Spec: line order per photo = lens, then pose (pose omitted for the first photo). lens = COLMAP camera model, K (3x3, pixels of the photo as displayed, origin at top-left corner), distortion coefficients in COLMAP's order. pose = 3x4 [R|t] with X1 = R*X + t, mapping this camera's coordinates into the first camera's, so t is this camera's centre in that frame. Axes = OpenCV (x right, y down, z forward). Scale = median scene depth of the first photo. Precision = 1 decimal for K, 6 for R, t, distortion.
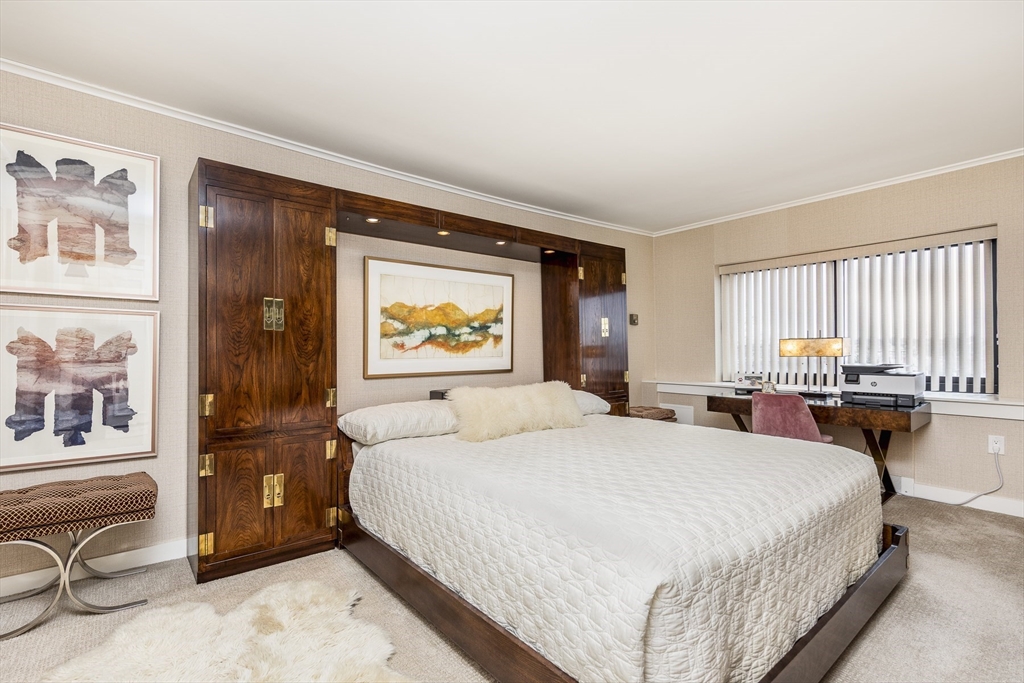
lens RADIAL K [[468.1, 0, 497.1], [0, 468.1, 344.3], [0, 0, 1]] dist [0.002857, 0.000491]
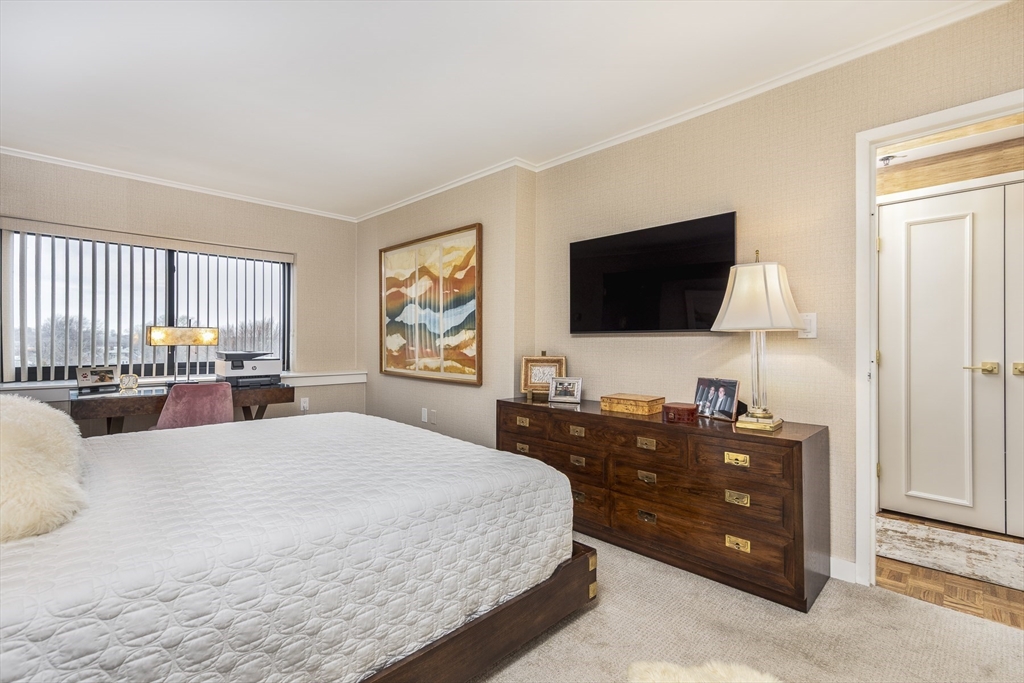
lens RADIAL K [[468.1, 0, 497.1], [0, 468.1, 344.3], [0, 0, 1]] dist [0.002857, 0.000491]
pose [[-0.082270, -0.004673, 0.996599, -0.353695], [-0.016941, 0.999851, 0.003290, 0.007366], [-0.996466, -0.016612, -0.082337, 0.377675]]
